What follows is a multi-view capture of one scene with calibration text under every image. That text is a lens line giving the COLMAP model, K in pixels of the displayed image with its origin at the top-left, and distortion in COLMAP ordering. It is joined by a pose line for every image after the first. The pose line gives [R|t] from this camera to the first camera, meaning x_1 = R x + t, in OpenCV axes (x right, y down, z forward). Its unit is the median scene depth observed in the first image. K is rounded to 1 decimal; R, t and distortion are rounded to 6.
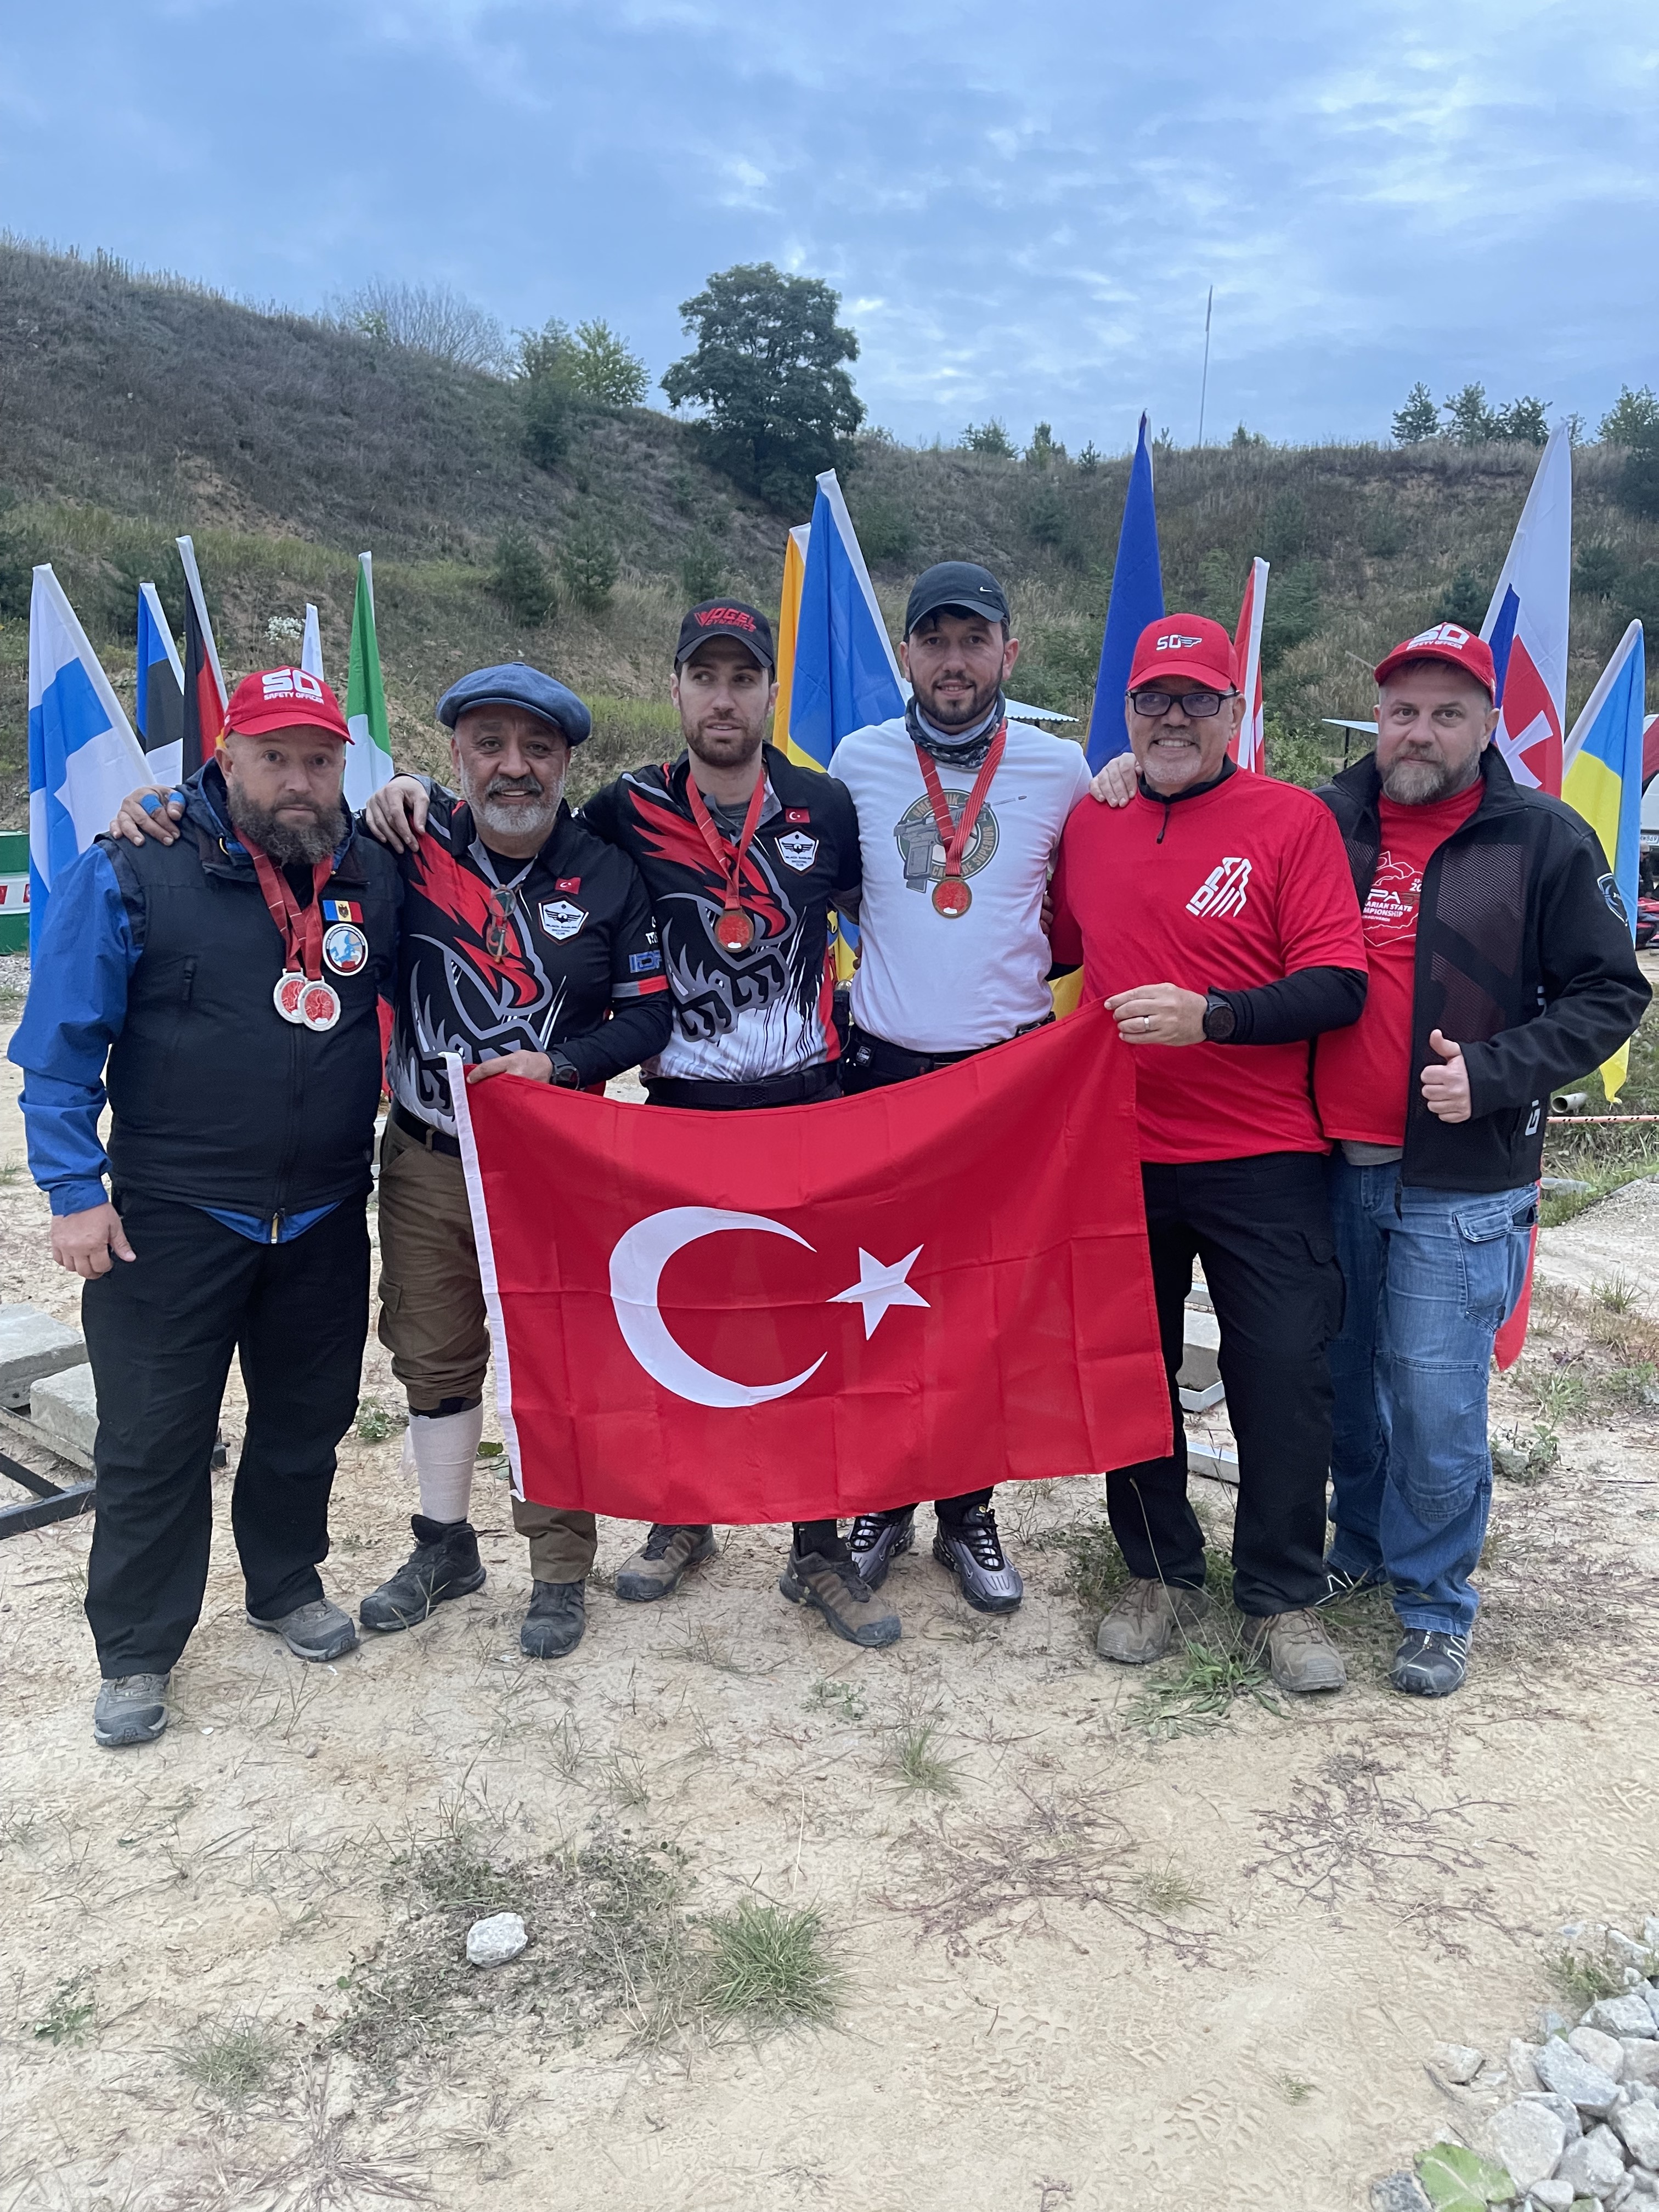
lens RADIAL K [[1671.7, 0, 816.6], [0, 1671.7, 1112.9], [0, 0, 1]] dist [0.050325, -0.076070]
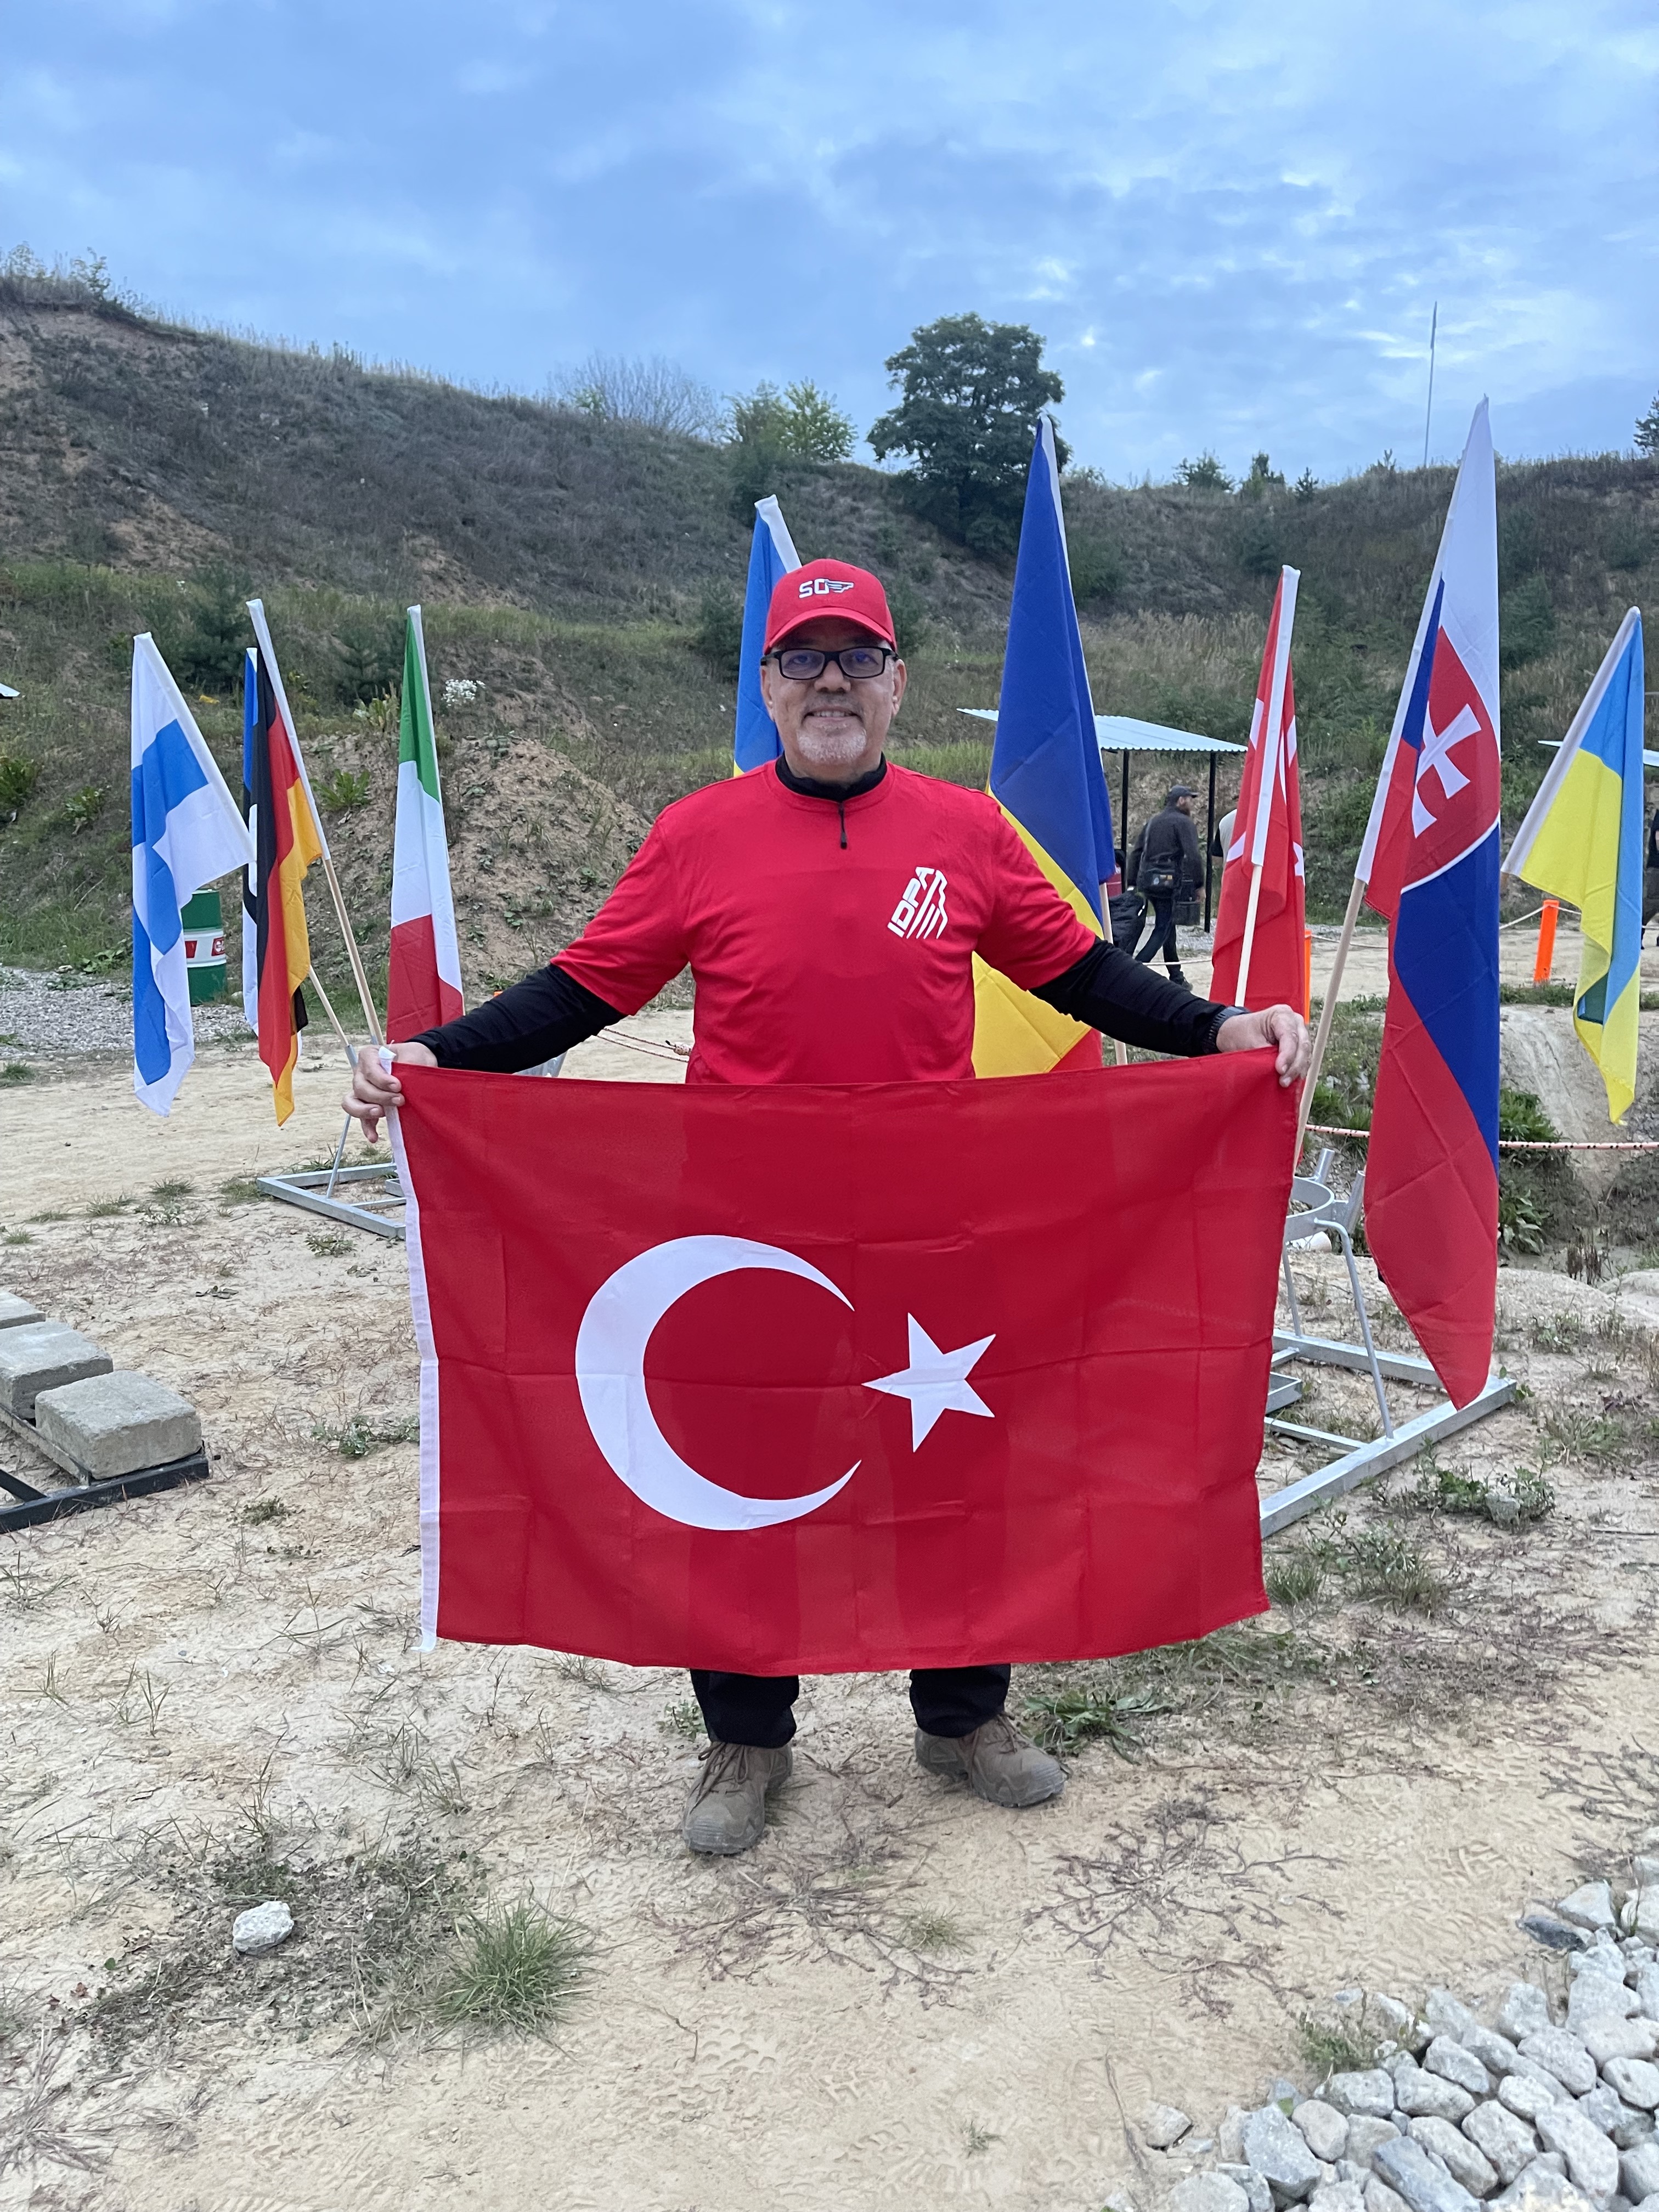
lens RADIAL K [[1671.7, 0, 797.2], [0, 1671.7, 1118.9], [0, 0, 1]] dist [0.050325, -0.076070]
pose [[0.989792, -0.005065, -0.142433, 0.105562], [0.001704, 0.999717, -0.023712, 0.008567], [0.142512, 0.023227, 0.989520, 0.009772]]
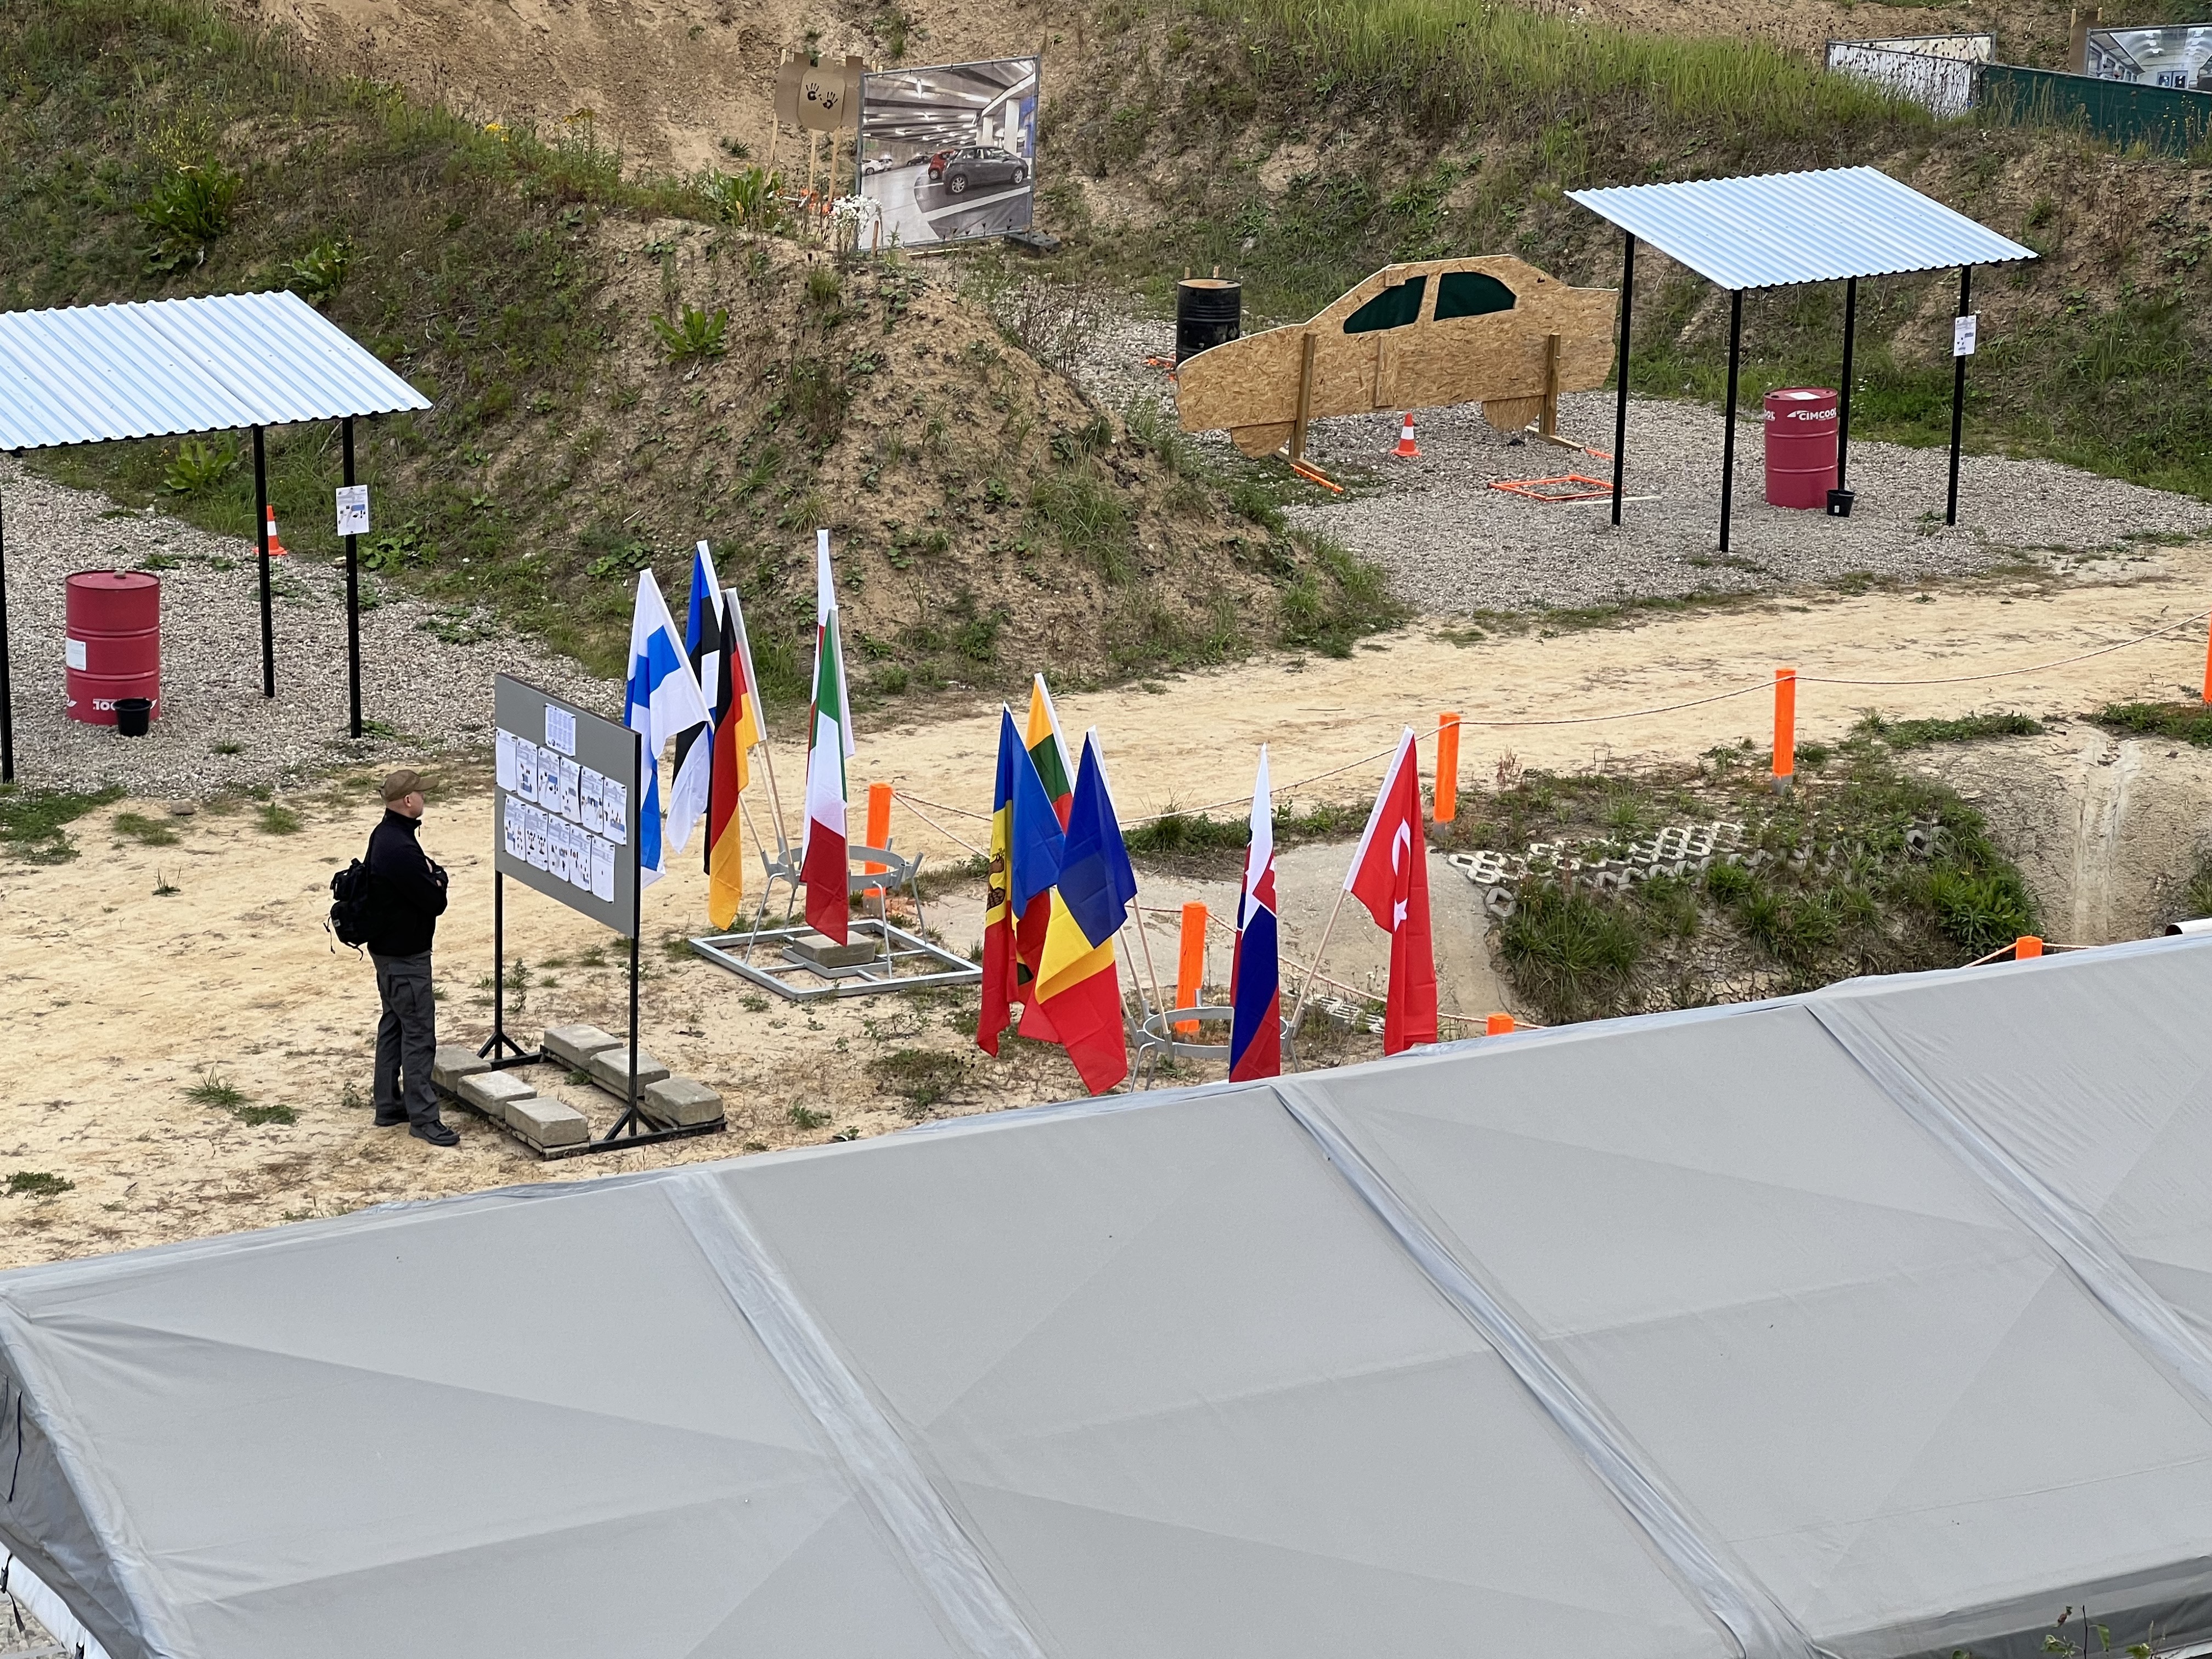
lens RADIAL K [[4975.8, 0, 1107.7], [0, 4975.8, 824.0], [0, 0, 1]] dist [0.118920, 0.000000]
pose [[0.962011, 0.073797, -0.262846, 1.219815], [-0.060042, 0.996391, 0.059996, -0.411390], [0.266325, -0.041935, 0.962971, -3.447588]]
